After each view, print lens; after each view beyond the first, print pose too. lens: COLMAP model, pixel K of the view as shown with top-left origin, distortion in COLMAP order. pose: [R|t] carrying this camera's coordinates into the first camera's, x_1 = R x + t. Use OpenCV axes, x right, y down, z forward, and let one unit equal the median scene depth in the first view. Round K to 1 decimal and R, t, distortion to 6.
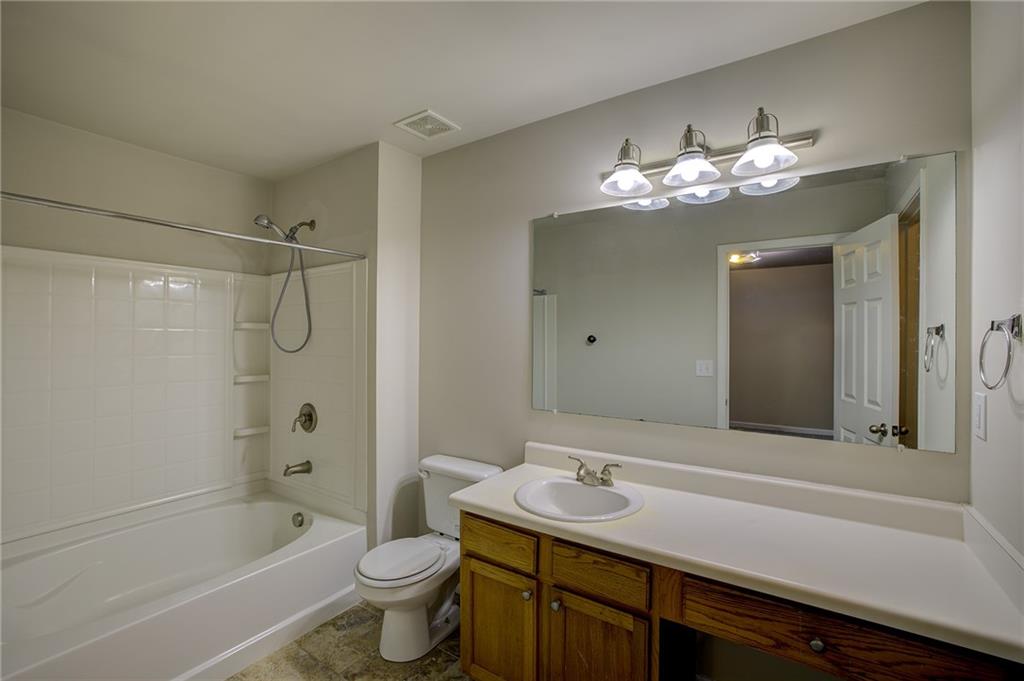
lens RADIAL K [[450.9, 0, 506.1], [0, 450.9, 337.0], [0, 0, 1]] dist [-0.032123, 0.005115]
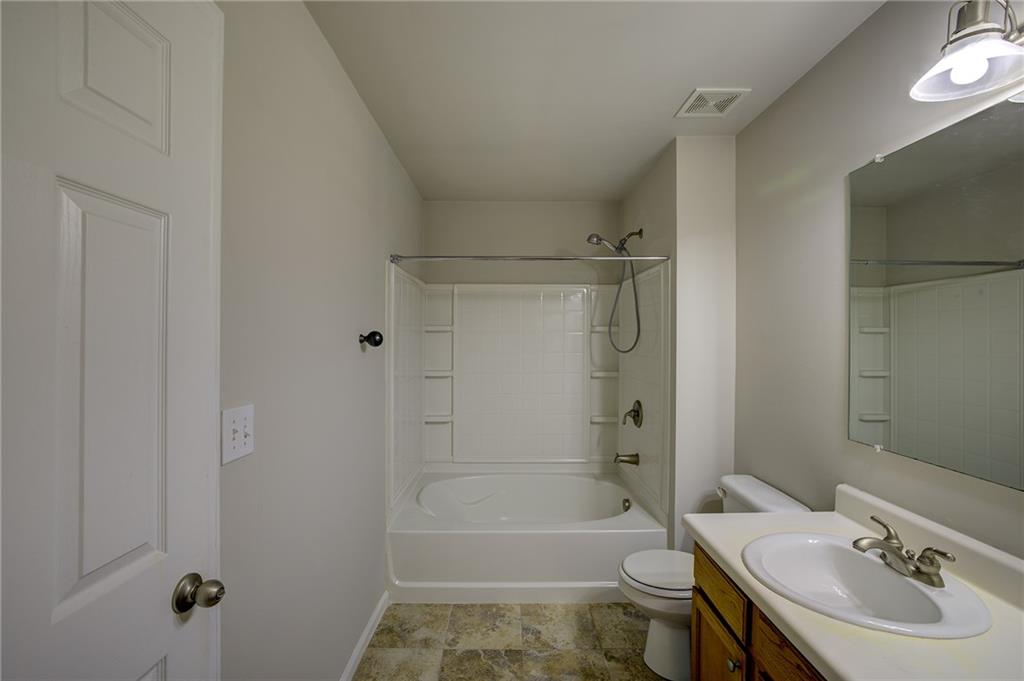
lens RADIAL K [[450.9, 0, 507.7], [0, 450.9, 339.5], [0, 0, 1]] dist [-0.032123, 0.005115]
pose [[0.569710, -0.000021, -0.821846, 0.301392], [0.006033, 0.999973, 0.004157, -0.004935], [0.821824, -0.007327, 0.569695, 0.146228]]
